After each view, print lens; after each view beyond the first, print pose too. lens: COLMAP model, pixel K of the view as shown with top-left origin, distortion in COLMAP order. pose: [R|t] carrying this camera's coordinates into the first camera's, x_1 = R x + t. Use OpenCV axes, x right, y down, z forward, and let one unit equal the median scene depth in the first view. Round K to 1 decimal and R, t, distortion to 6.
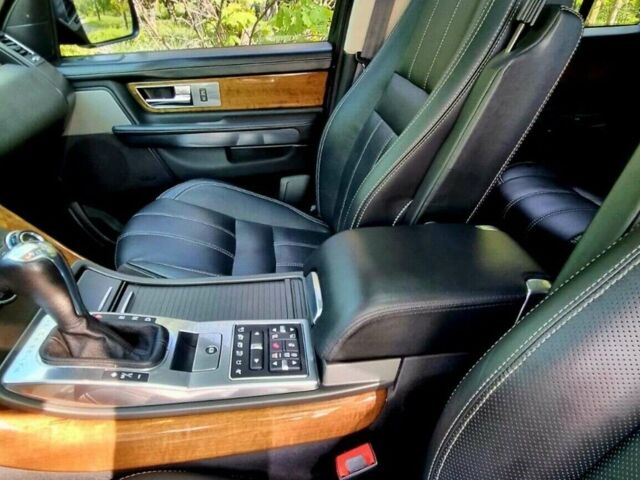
lens RADIAL K [[436.9, 0, 320.0], [0, 436.9, 242.1], [0, 0, 1]] dist [-0.012131, 0.001218]
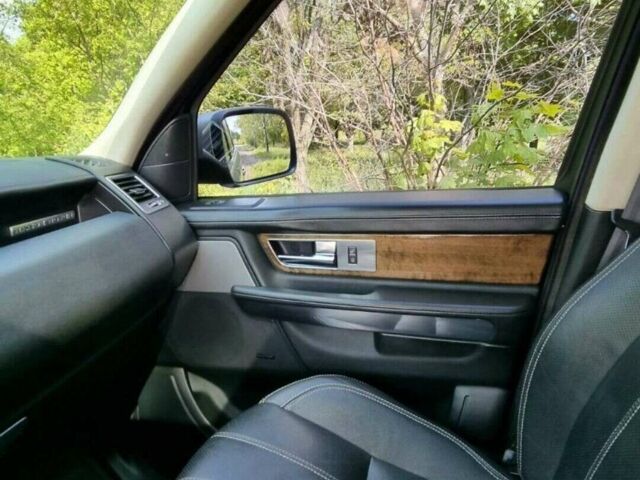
lens RADIAL K [[436.9, 0, 319.7], [0, 436.9, 233.5], [0, 0, 1]] dist [-0.012131, 0.001218]
pose [[0.912501, 0.066680, -0.403603, -0.033471], [-0.169890, 0.959289, -0.225615, -0.202626], [0.372128, 0.274442, 0.886680, 0.344801]]
